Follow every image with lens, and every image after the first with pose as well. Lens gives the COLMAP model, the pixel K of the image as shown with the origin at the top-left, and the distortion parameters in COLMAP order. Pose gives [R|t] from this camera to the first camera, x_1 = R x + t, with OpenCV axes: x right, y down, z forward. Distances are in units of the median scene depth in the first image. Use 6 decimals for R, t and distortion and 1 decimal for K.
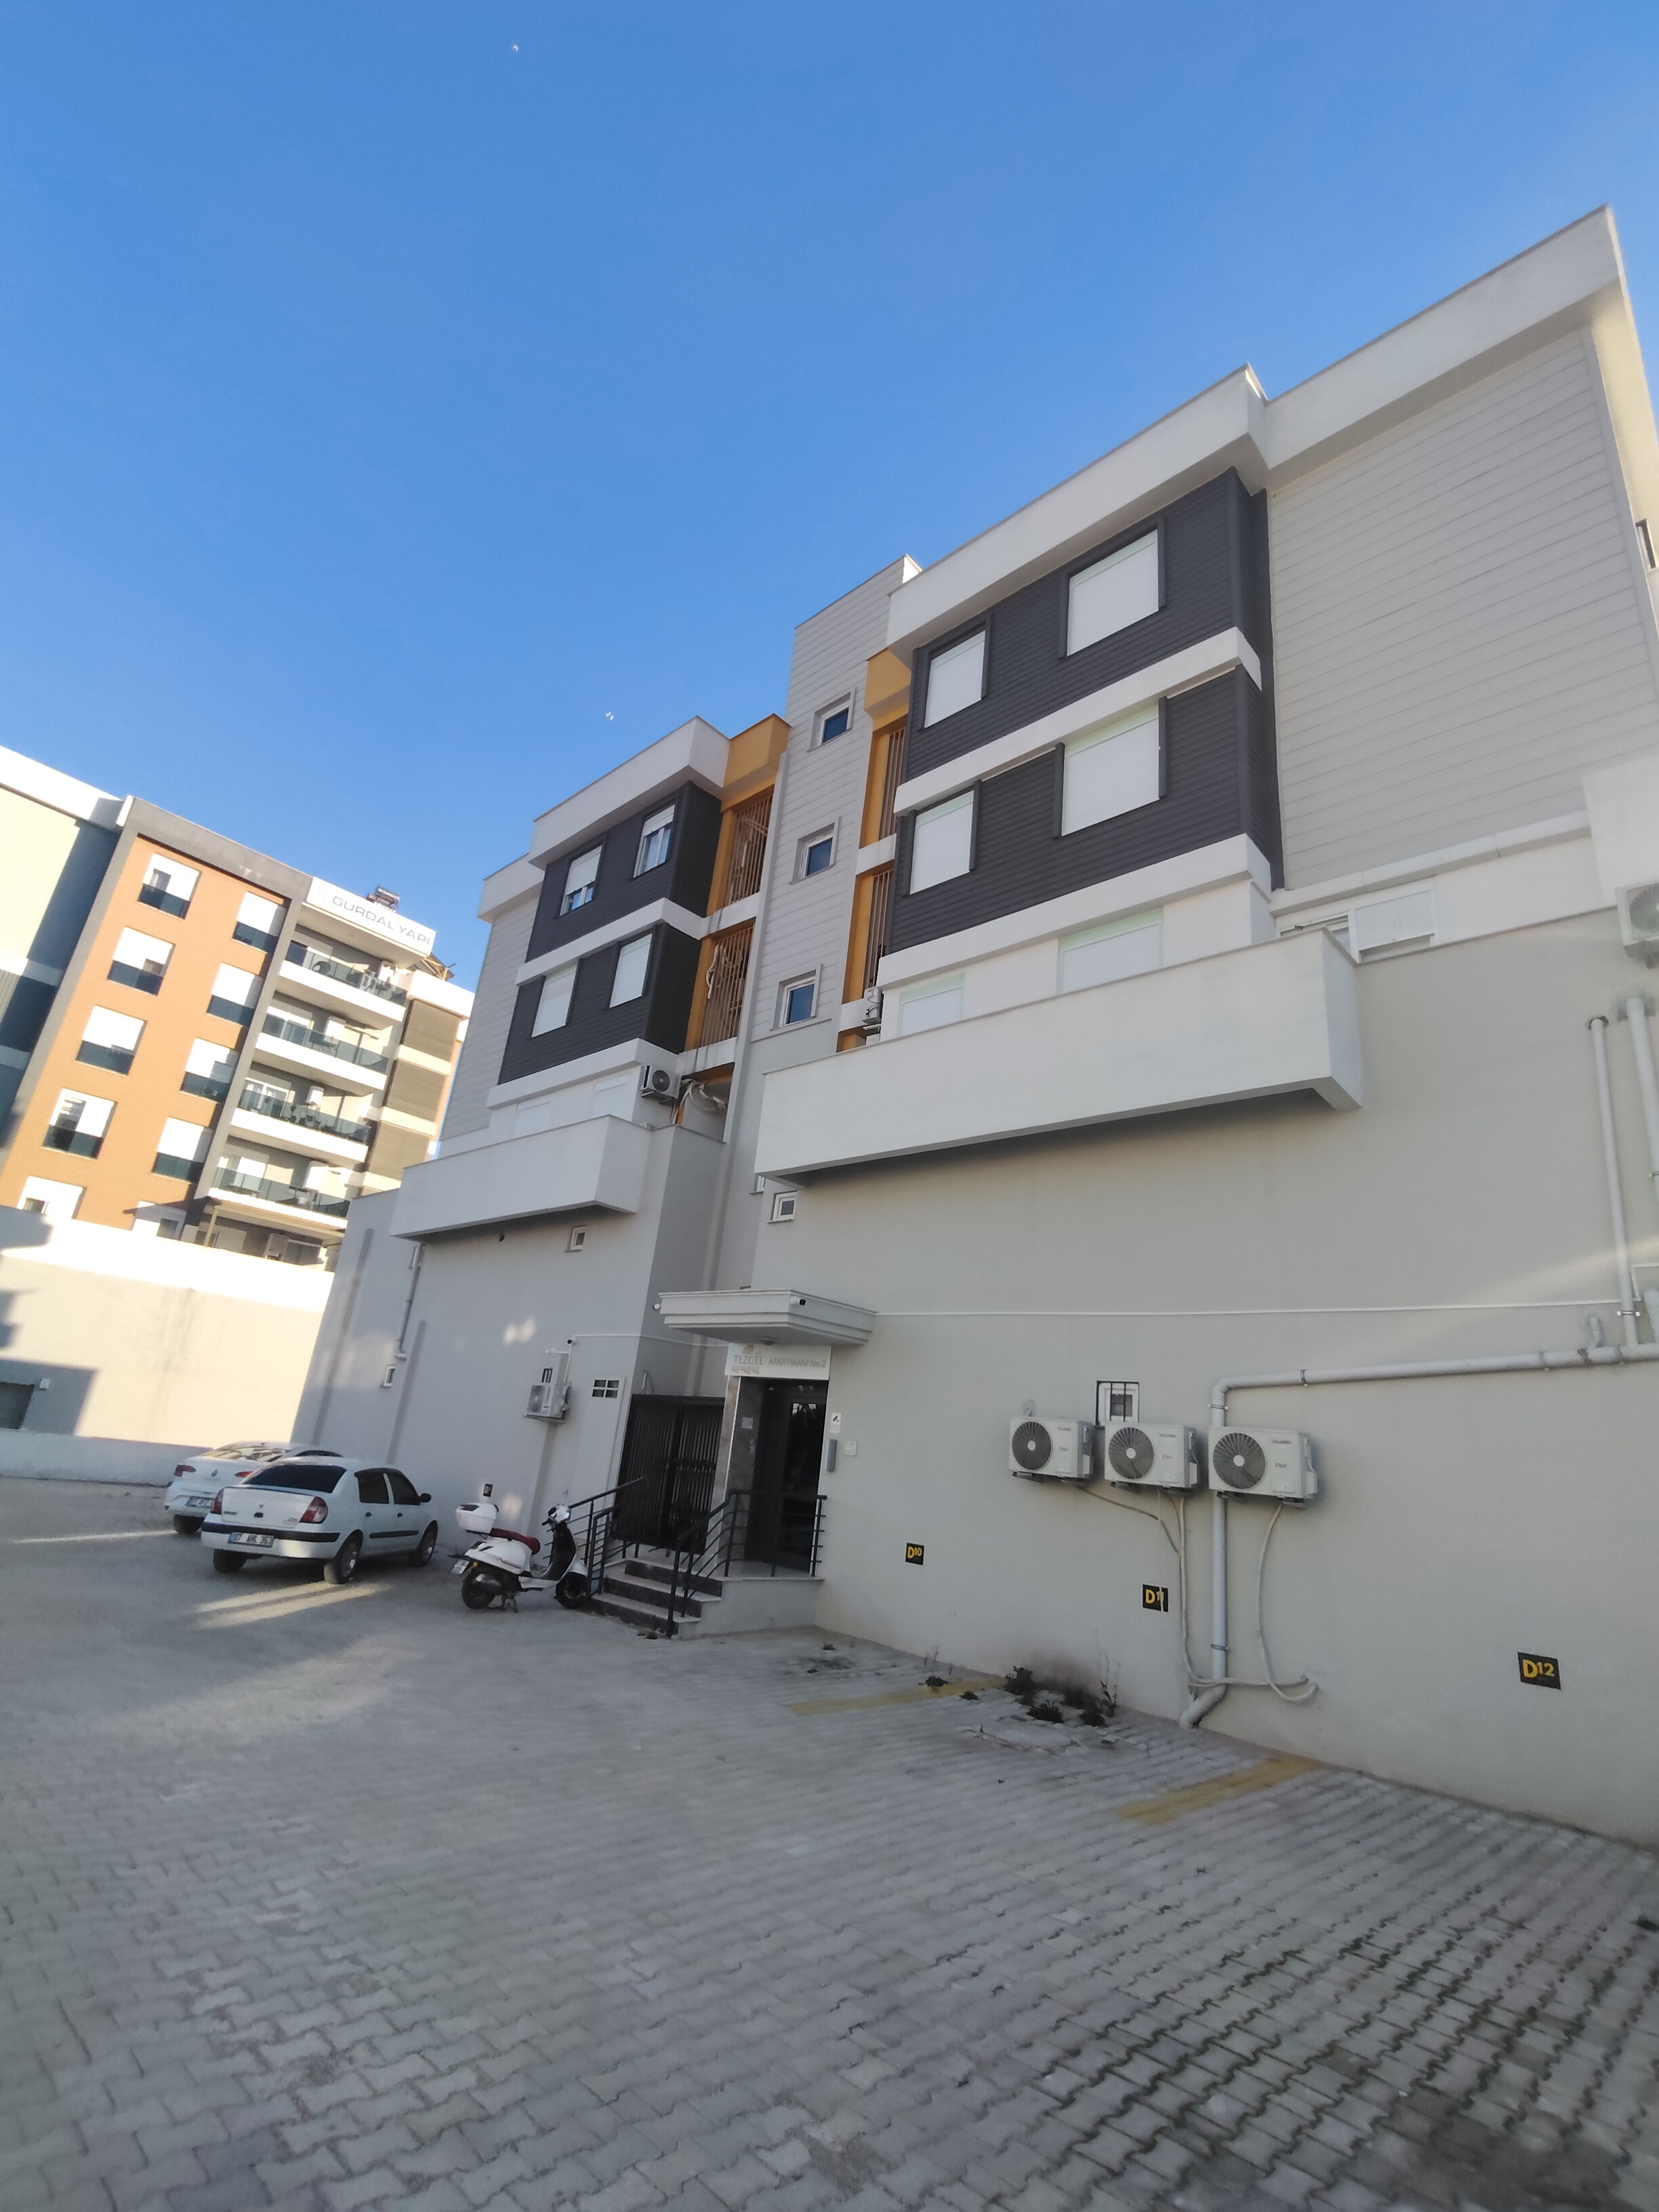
lens RADIAL K [[1037.4, 0, 829.5], [0, 1037.4, 1106.0], [0, 0, 1]] dist [-0.006952, 0.008821]
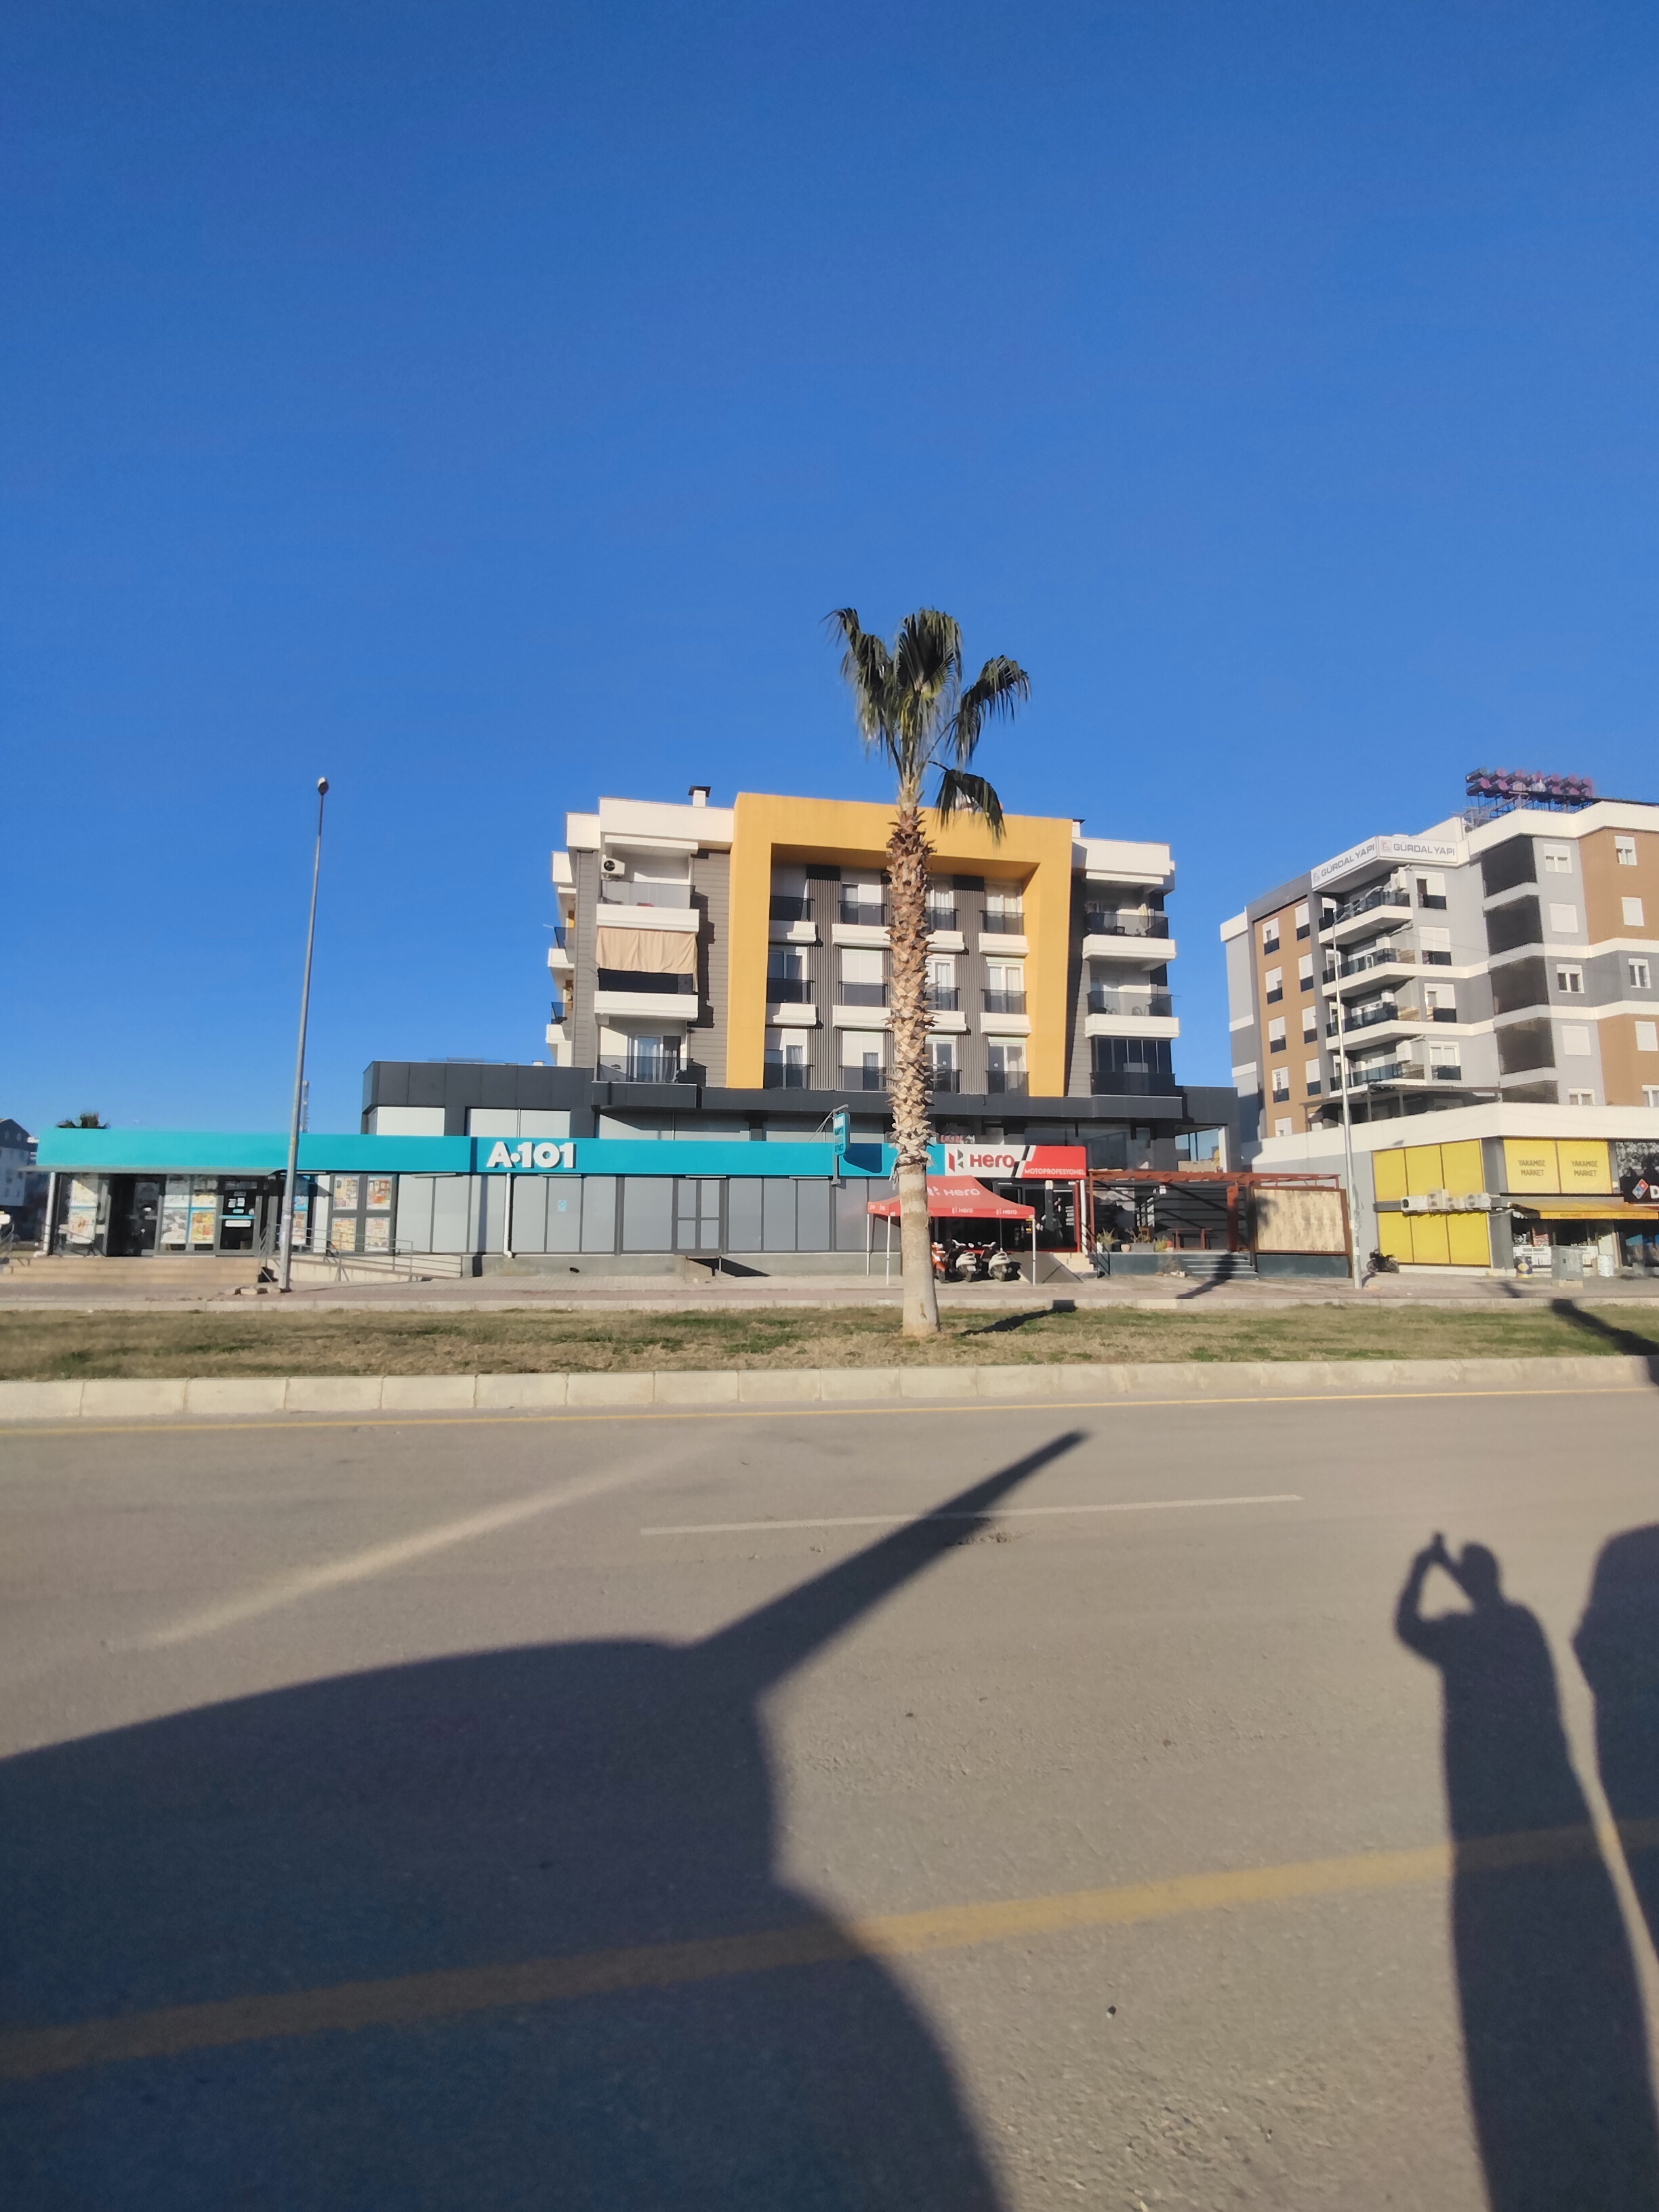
lens RADIAL K [[1023.1, 0, 841.8], [0, 1023.1, 1104.5], [0, 0, 1]] dist [0.002123, -0.000986]
pose [[-0.576433, -0.211197, -0.789380, 1.324071], [0.211819, 0.894383, -0.393969, 0.699088], [0.789213, -0.394302, -0.470816, 1.453321]]
